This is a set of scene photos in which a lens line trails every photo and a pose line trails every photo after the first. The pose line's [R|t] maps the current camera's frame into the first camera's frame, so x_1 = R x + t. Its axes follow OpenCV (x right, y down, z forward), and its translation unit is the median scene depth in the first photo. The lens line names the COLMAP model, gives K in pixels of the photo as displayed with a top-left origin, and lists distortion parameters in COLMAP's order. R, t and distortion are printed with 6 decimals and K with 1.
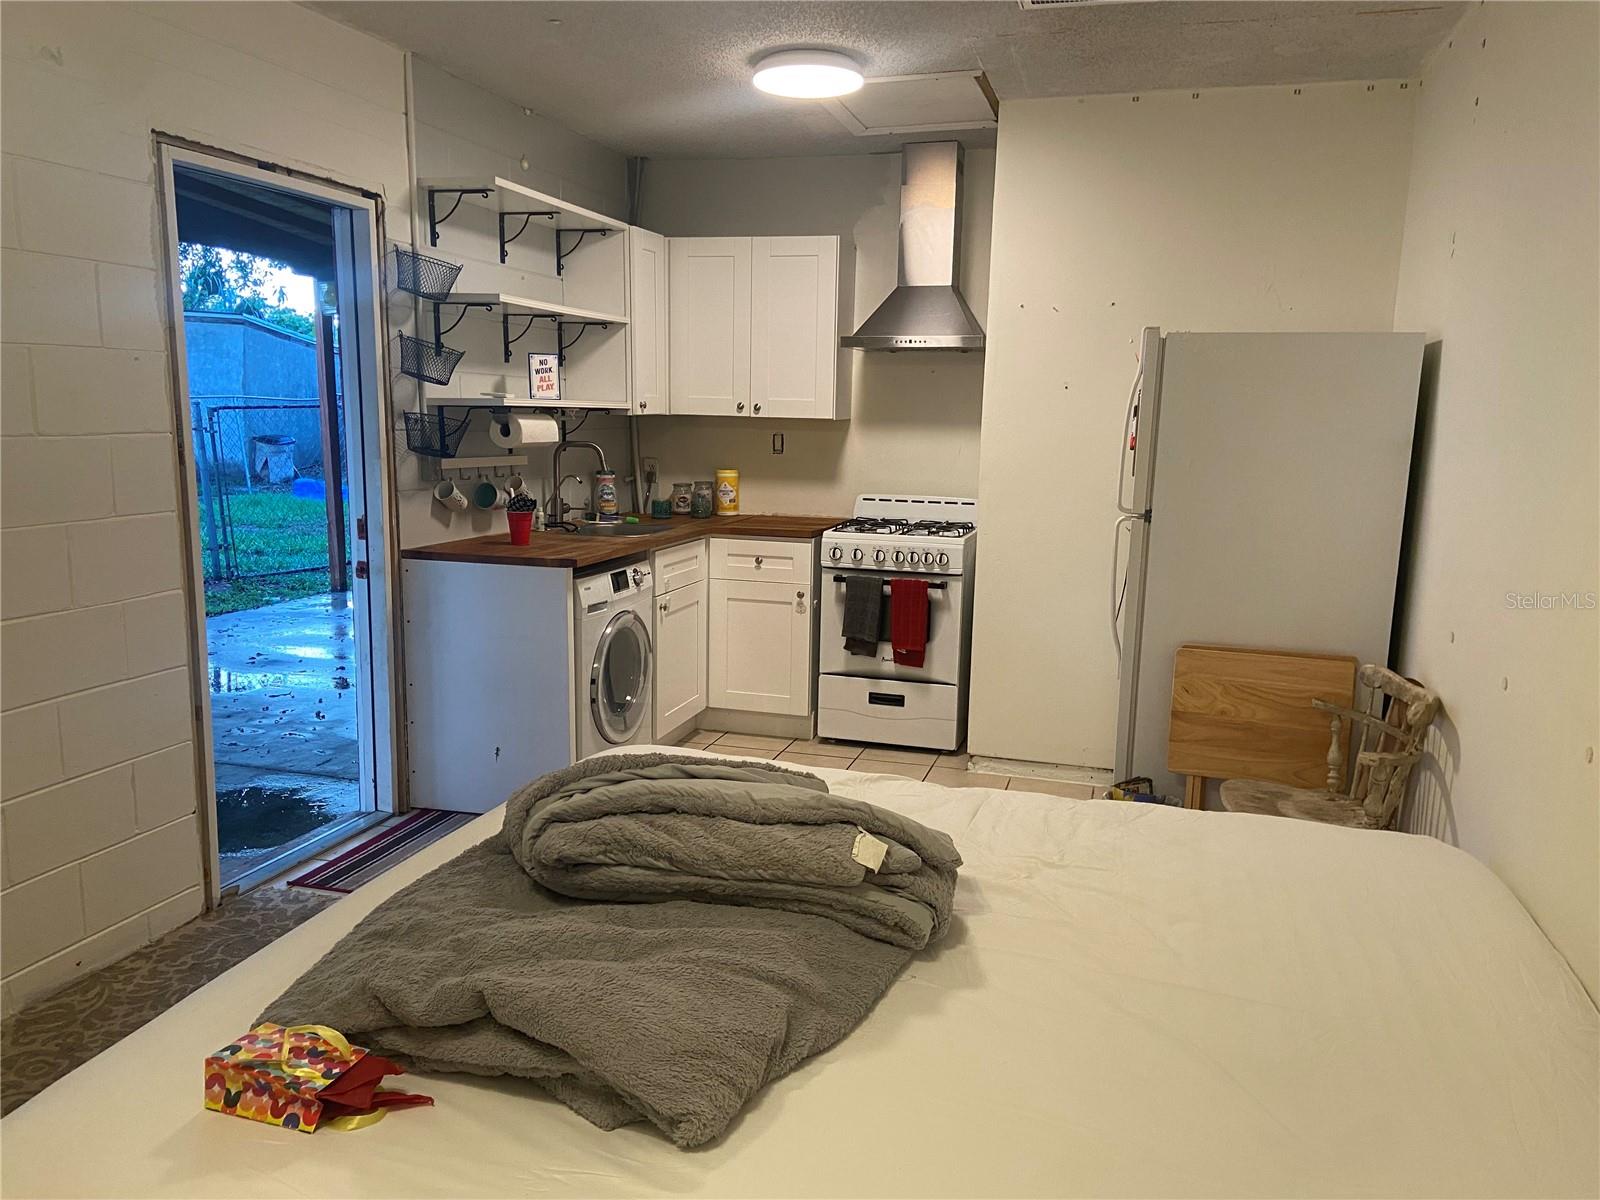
lens RADIAL K [[1201.2, 0, 805.9], [0, 1201.2, 601.4], [0, 0, 1]] dist [0.117250, -0.143507]
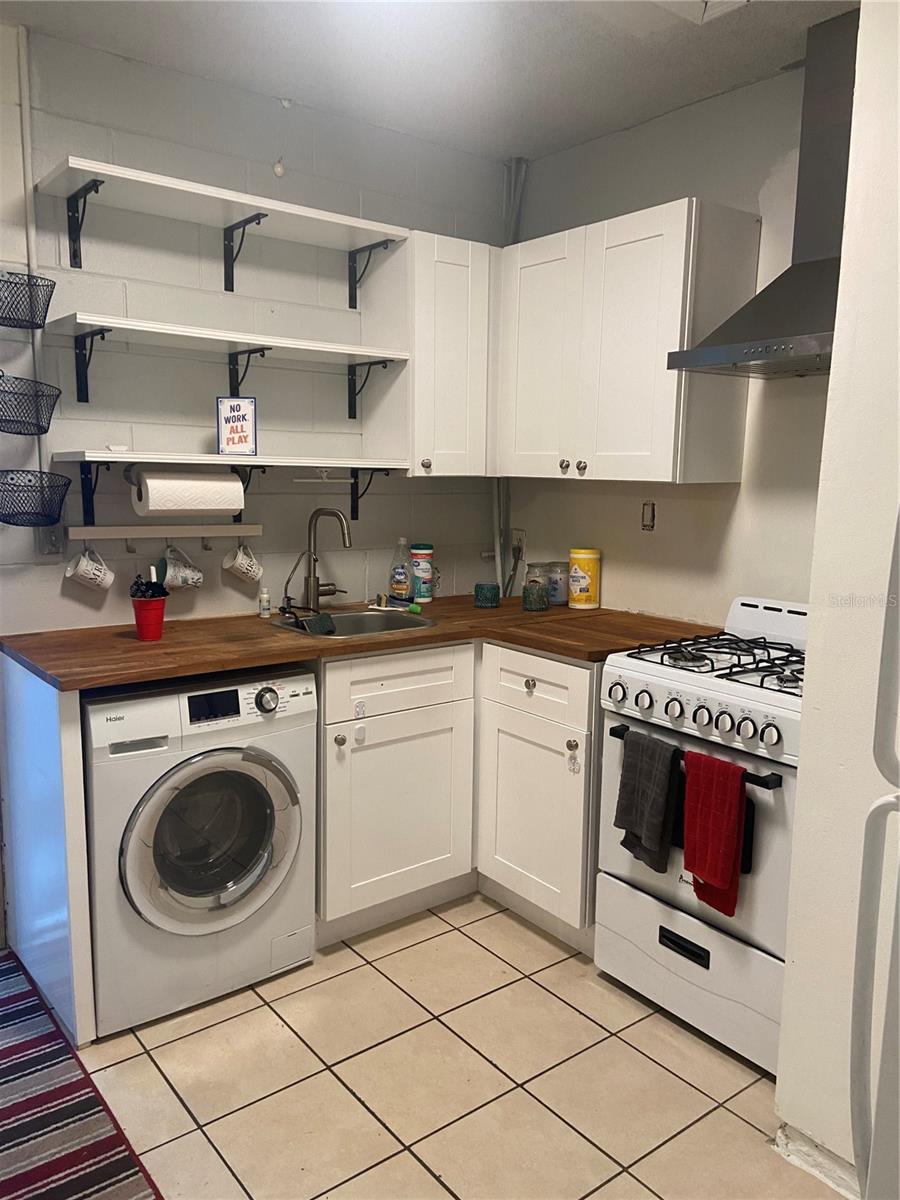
lens RADIAL K [[900.9, 0, 446.1], [0, 900.9, 590.2], [0, 0, 1]] dist [0.117250, -0.143507]
pose [[0.807527, 0.074915, -0.585053, 0.229011], [-0.096071, 0.995361, -0.005149, -0.082726], [0.581953, 0.060365, 0.810979, 0.559444]]
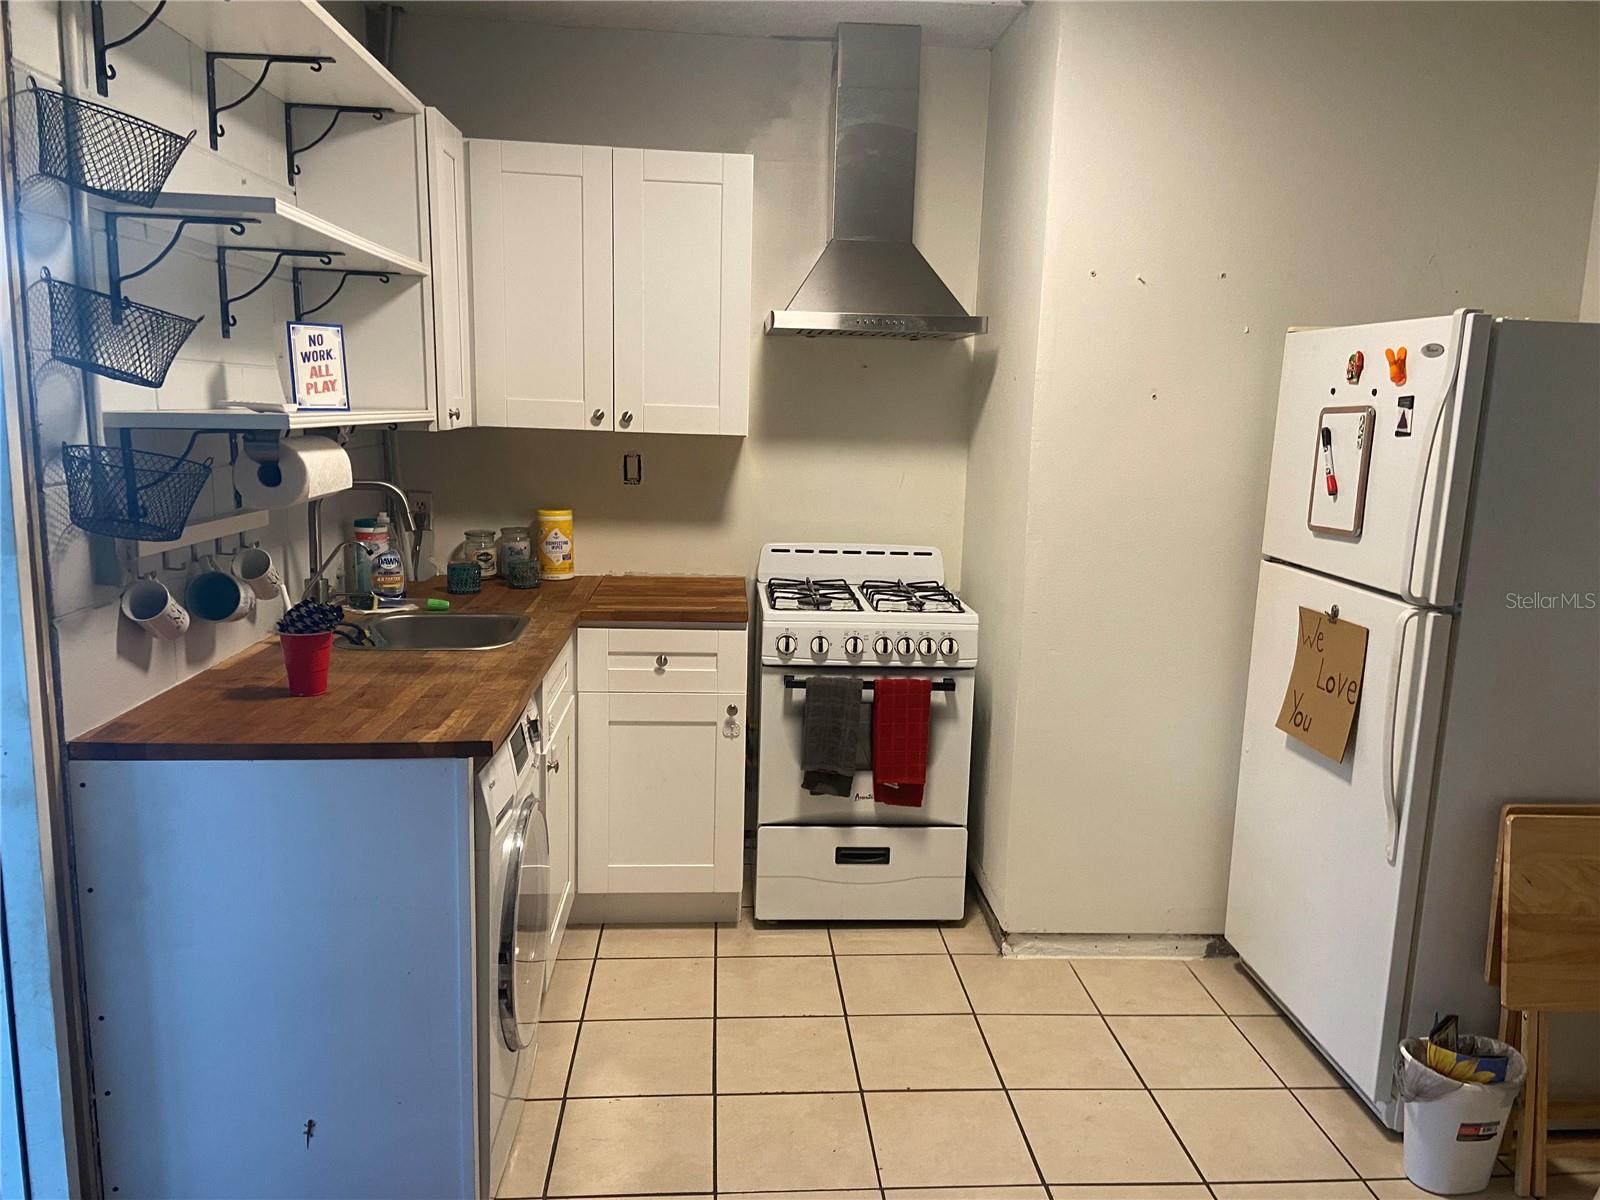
lens RADIAL K [[1201.2, 0, 810.6], [0, 1201.2, 607.7], [0, 0, 1]] dist [0.117250, -0.143507]
pose [[0.936937, -0.052793, 0.345488, -0.188789], [0.046114, 0.998557, 0.027529, -0.077796], [-0.346442, -0.009861, 0.938019, 0.385471]]
